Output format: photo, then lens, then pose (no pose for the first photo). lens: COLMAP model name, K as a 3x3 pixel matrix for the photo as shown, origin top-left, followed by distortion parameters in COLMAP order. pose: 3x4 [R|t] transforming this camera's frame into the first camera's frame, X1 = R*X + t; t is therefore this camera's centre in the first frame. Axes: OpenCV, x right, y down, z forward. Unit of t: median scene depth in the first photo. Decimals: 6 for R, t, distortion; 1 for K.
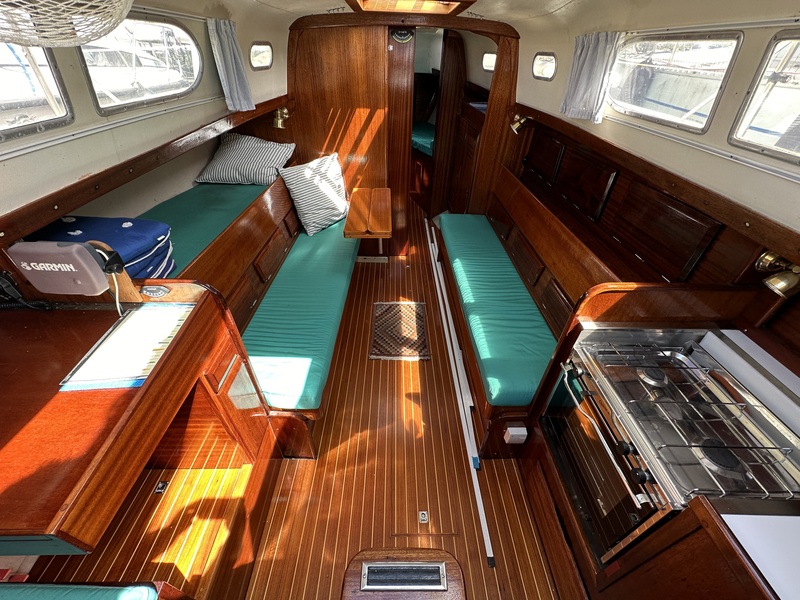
lens RADIAL K [[318.5, 0, 401.1], [0, 318.5, 300.6], [0, 0, 1]] dist [-0.004356, 0.000788]
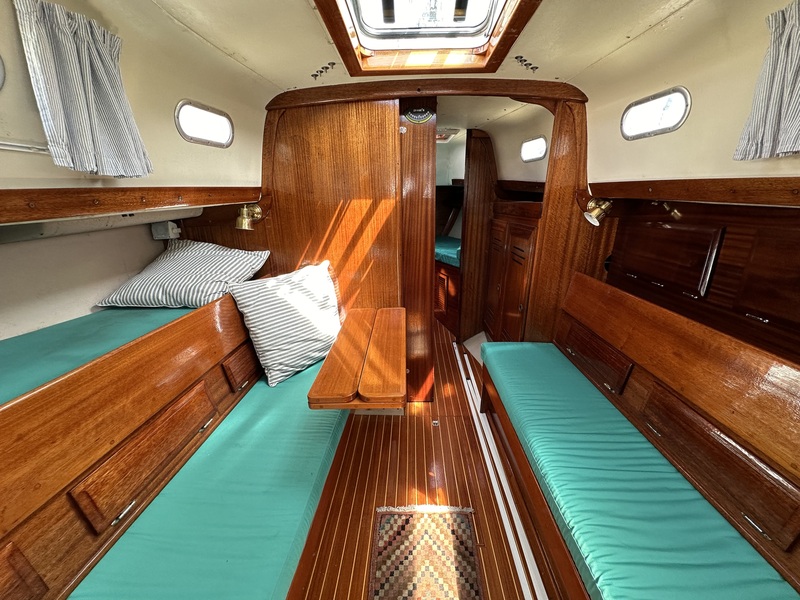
lens RADIAL K [[318.5, 0, 400.8], [0, 318.5, 300.8], [0, 0, 1]] dist [-0.004356, 0.000788]
pose [[0.997919, -0.024181, -0.059768, -0.004857], [0.002193, 0.939195, -0.343376, -0.178454], [0.064437, 0.342531, 0.937294, 0.479639]]
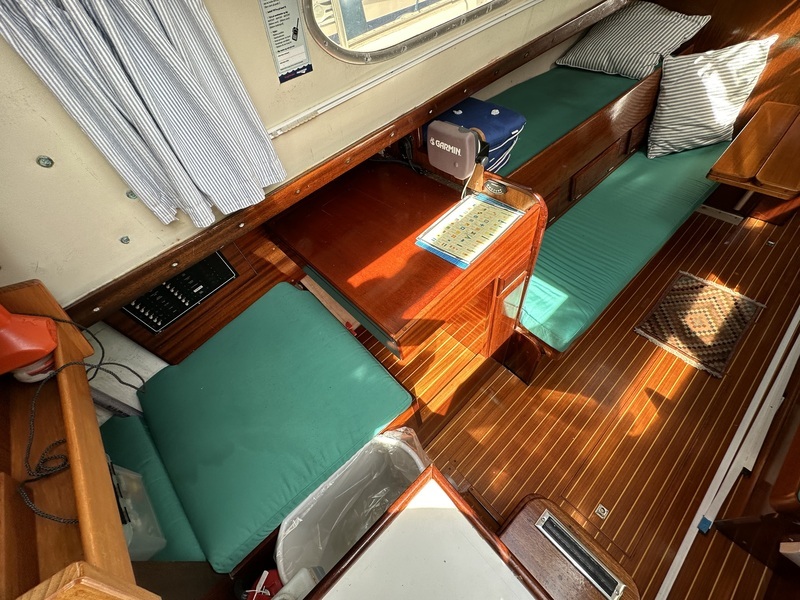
lens RADIAL K [[318.5, 0, 400.5], [0, 318.5, 300.7], [0, 0, 1]] dist [-0.004356, 0.000788]
pose [[0.654120, 0.522632, -0.546793, -0.089068], [-0.340453, 0.848962, 0.404172, -0.014300], [0.675440, -0.078220, 0.733255, -0.024427]]
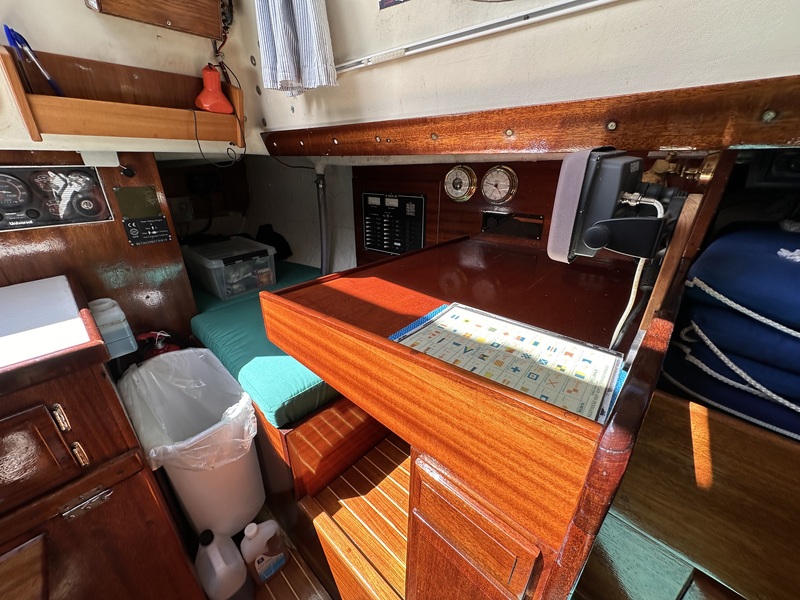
lens RADIAL K [[318.5, 0, 400.2], [0, 318.5, 299.3], [0, 0, 1]] dist [-0.004356, 0.000788]
pose [[-0.687795, 0.282057, -0.668866, -0.164686], [-0.454472, 0.551173, 0.699760, -0.093198], [0.566033, 0.785272, -0.250907, 0.420390]]
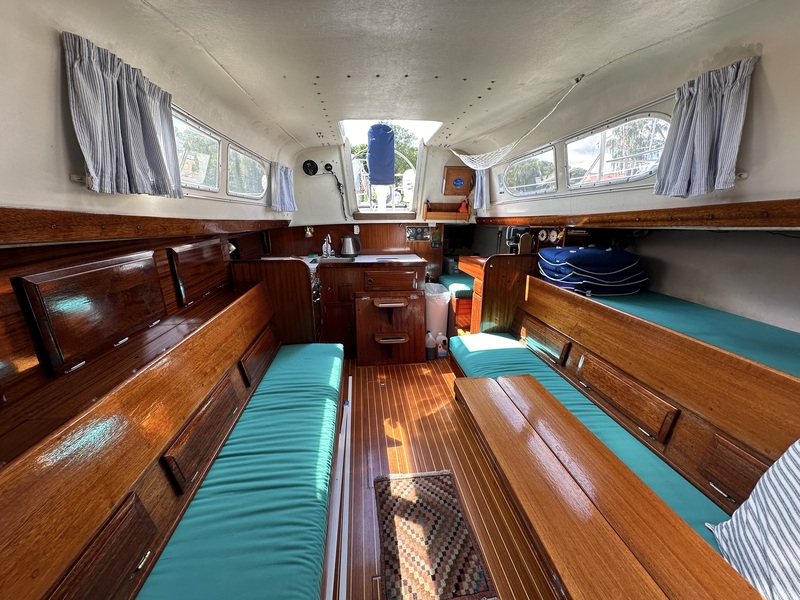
lens RADIAL K [[318.5, 0, 398.7], [0, 318.5, 304.3], [0, 0, 1]] dist [-0.004356, 0.000788]
pose [[-0.993949, 0.017514, -0.108441, 0.115690], [-0.076547, 0.597600, 0.798132, -0.729890], [0.078783, 0.801603, -0.592643, 1.178414]]
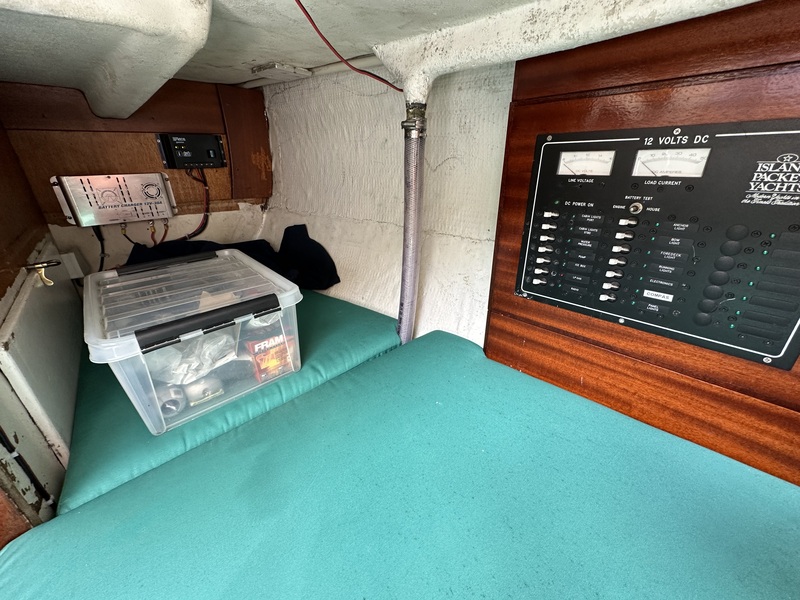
lens RADIAL K [[318.5, 0, 401.3], [0, 318.5, 301.0], [0, 0, 1]] dist [-0.004356, 0.000788]
pose [[-0.775750, 0.254266, -0.577547, -0.385734], [-0.389208, 0.527629, 0.755066, 0.228342], [0.496719, 0.810528, -0.310346, 0.134234]]
